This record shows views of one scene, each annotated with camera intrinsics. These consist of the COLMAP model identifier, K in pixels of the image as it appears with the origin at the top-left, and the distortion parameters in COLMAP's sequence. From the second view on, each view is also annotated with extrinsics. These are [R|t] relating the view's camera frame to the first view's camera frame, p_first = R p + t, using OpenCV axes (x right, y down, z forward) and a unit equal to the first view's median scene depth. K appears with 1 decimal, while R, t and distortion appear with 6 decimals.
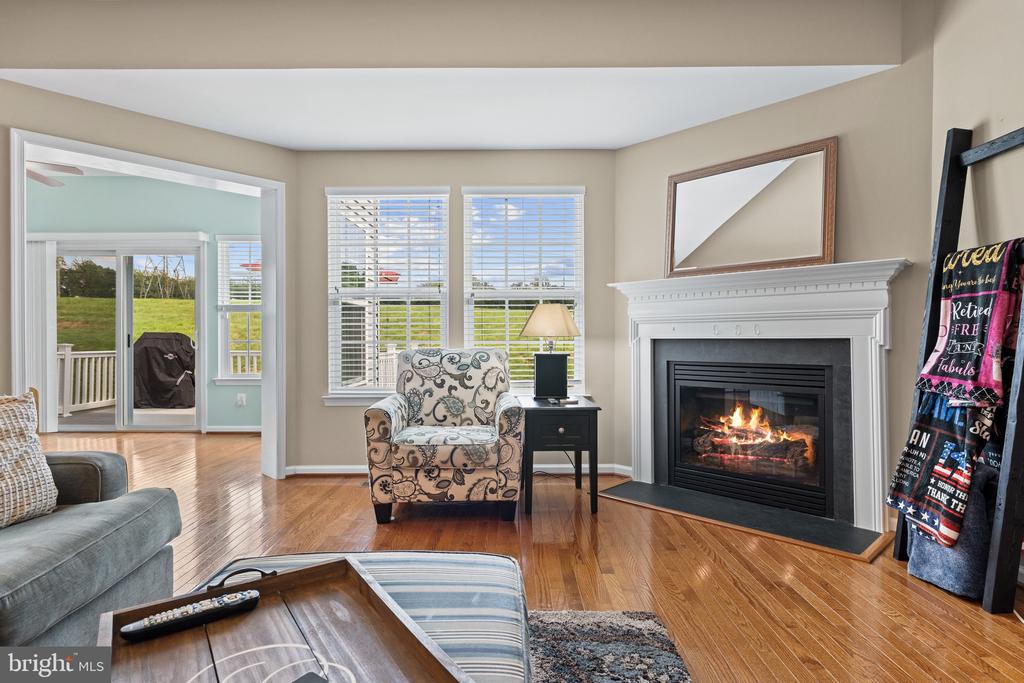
lens RADIAL K [[549.7, 0, 512.2], [0, 549.7, 341.5], [0, 0, 1]] dist [0.006435, -0.004277]
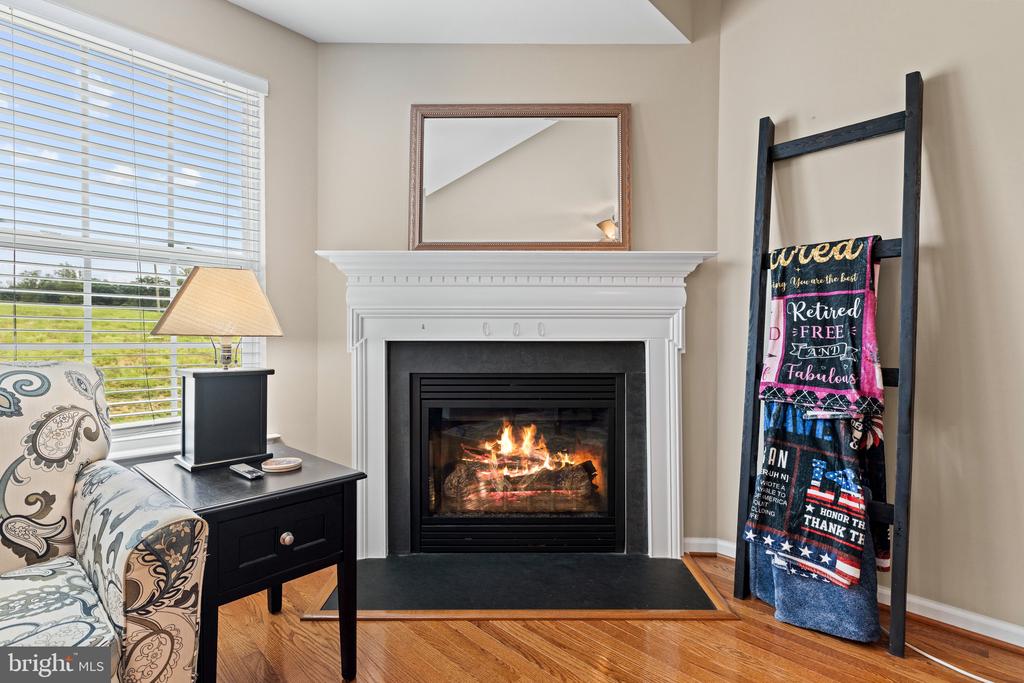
lens RADIAL K [[485.4, 0, 518.5], [0, 485.4, 343.5], [0, 0, 1]] dist [-0.001723, 0.000225]
pose [[0.697843, -0.001656, 0.716249, -0.070719], [0.000070, 0.999997, 0.002244, -0.003464], [-0.716251, -0.001516, 0.697841, 0.614315]]
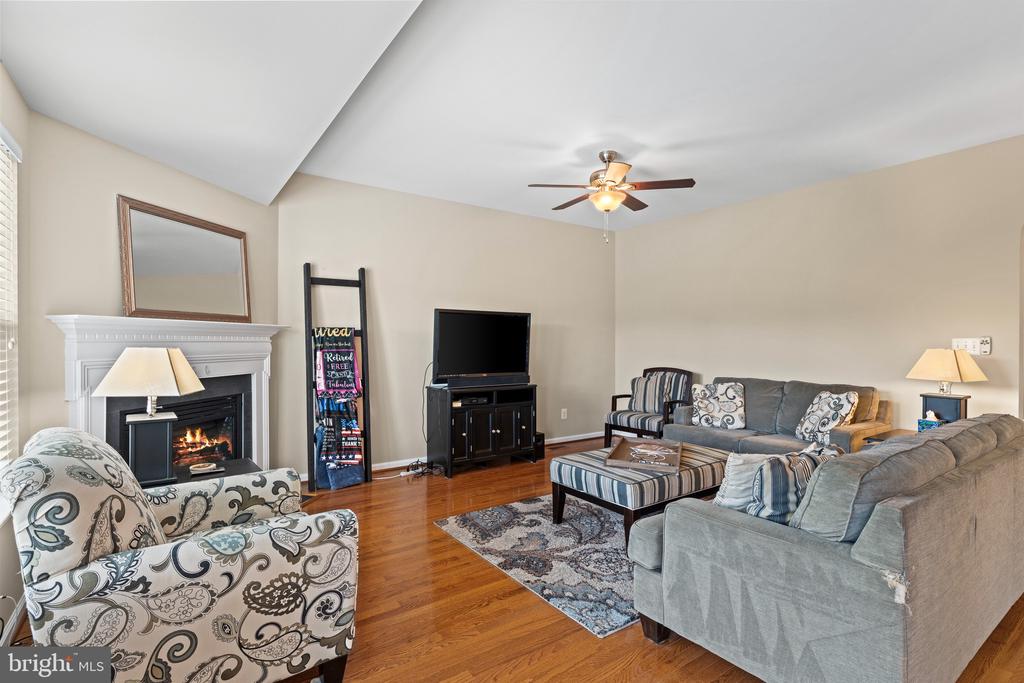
lens RADIAL K [[485.4, 0, 512.2], [0, 485.4, 338.9], [0, 0, 1]] dist [-0.001723, 0.000225]
pose [[-0.575955, 0.005683, 0.817462, -0.865075], [0.002080, 0.999983, -0.005487, -0.090176], [-0.817479, -0.001460, -0.575957, 1.185262]]
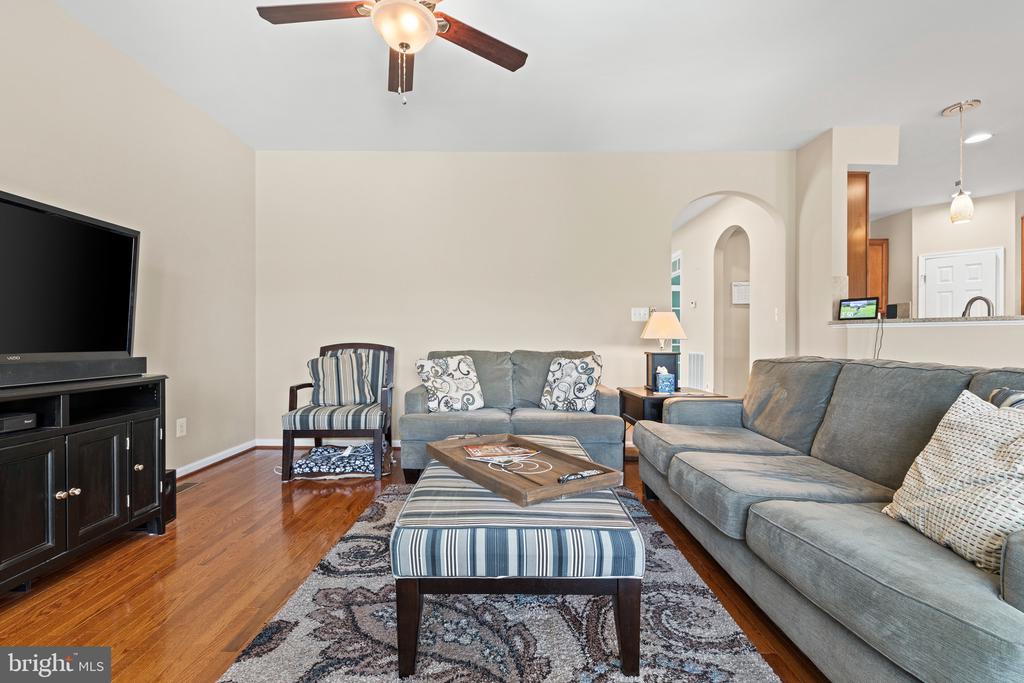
lens RADIAL K [[441.7, 0, 511.0], [0, 441.7, 340.9], [0, 0, 1]] dist [0.001623, 0.000199]
pose [[-0.999955, 0.000292, 0.009512, -0.118685], [0.000369, 0.999967, 0.008127, -0.003239], [-0.009509, 0.008130, -0.999922, 0.893914]]
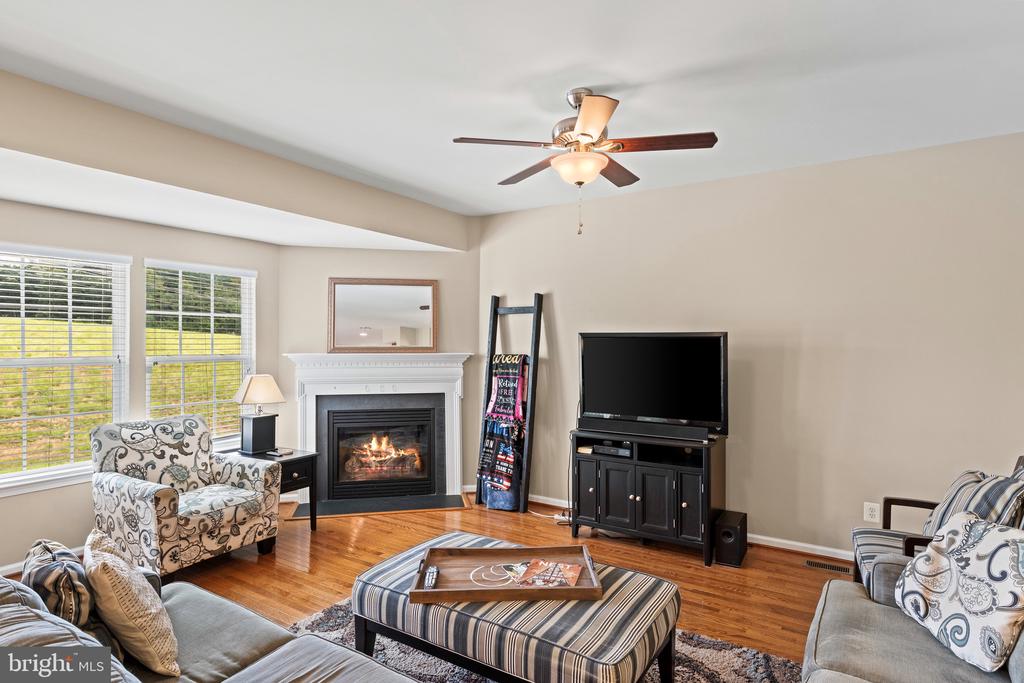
lens RADIAL K [[549.7, 0, 516.8], [0, 549.7, 340.5], [0, 0, 1]] dist [0.006435, -0.004277]
pose [[0.539795, 0.006697, 0.841770, -0.798029], [0.000496, 0.999966, -0.008274, -0.164027], [-0.841796, 0.004884, 0.539773, -0.188382]]
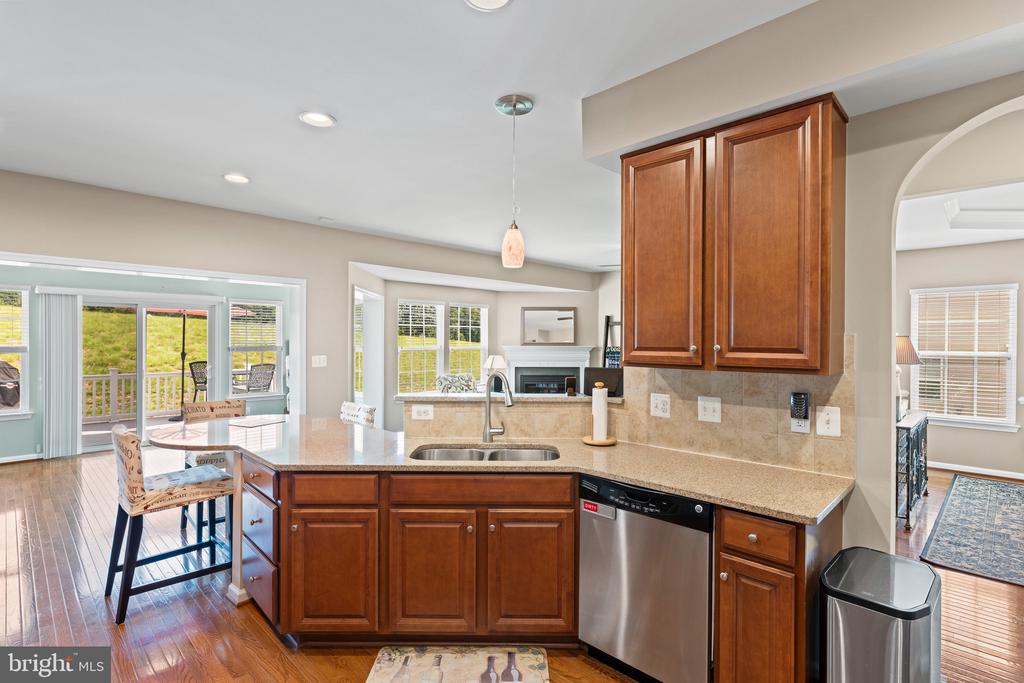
lens RADIAL K [[485.4, 0, 527.6], [0, 485.4, 344.3], [0, 0, 1]] dist [-0.001723, 0.000225]
pose [[0.685073, -0.001549, 0.728473, -1.833105], [-0.002386, 0.999988, 0.004371, -0.161071], [-0.728471, -0.004732, 0.685060, -0.845795]]
